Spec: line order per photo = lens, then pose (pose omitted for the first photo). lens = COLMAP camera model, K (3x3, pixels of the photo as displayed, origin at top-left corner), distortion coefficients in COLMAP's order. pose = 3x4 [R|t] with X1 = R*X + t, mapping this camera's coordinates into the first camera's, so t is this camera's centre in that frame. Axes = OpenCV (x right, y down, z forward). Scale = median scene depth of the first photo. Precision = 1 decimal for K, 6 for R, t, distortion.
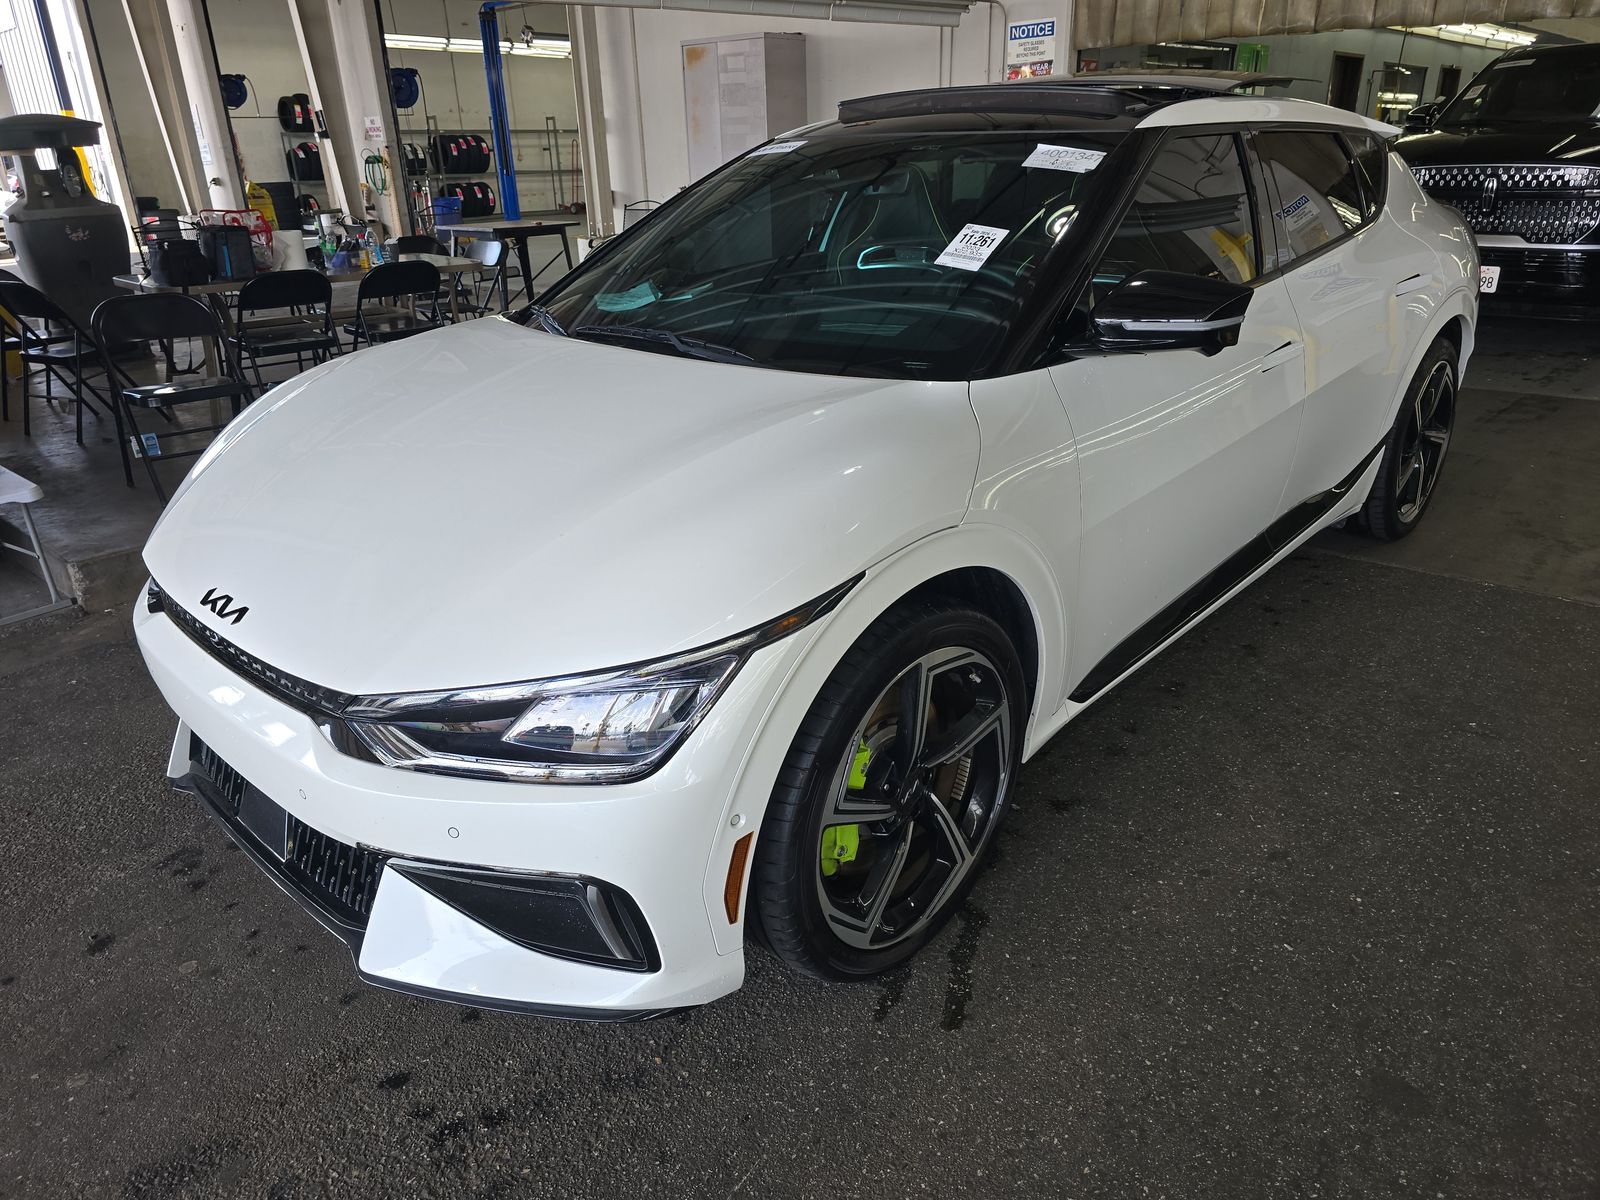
lens RADIAL K [[1078.0, 0, 812.0], [0, 1078.0, 602.2], [0, 0, 1]] dist [0.011749, -0.006377]
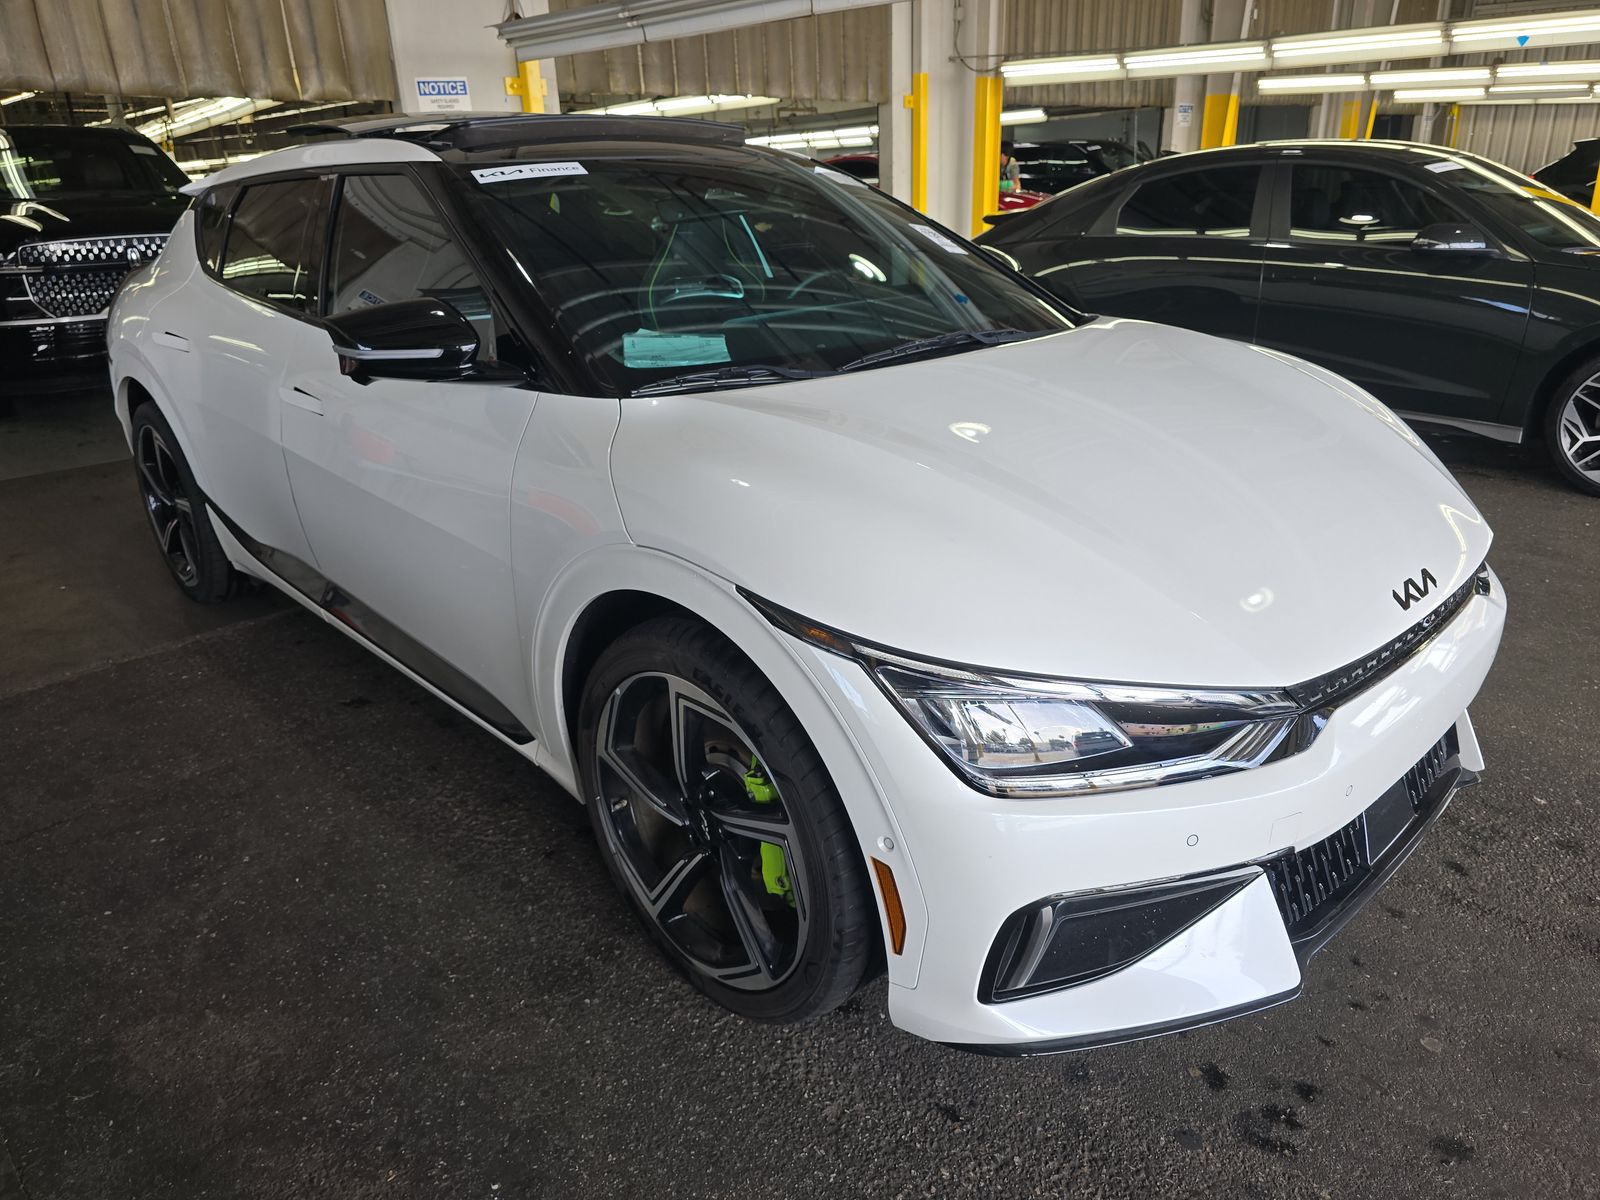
lens RADIAL K [[1078.0, 0, 813.2], [0, 1078.0, 592.1], [0, 0, 1]] dist [0.011749, -0.006377]
pose [[0.050756, -0.331706, 0.942017, -1.284178], [0.417205, 0.864030, 0.281766, -0.423983], [-0.907394, 0.378712, 0.182244, 1.140479]]
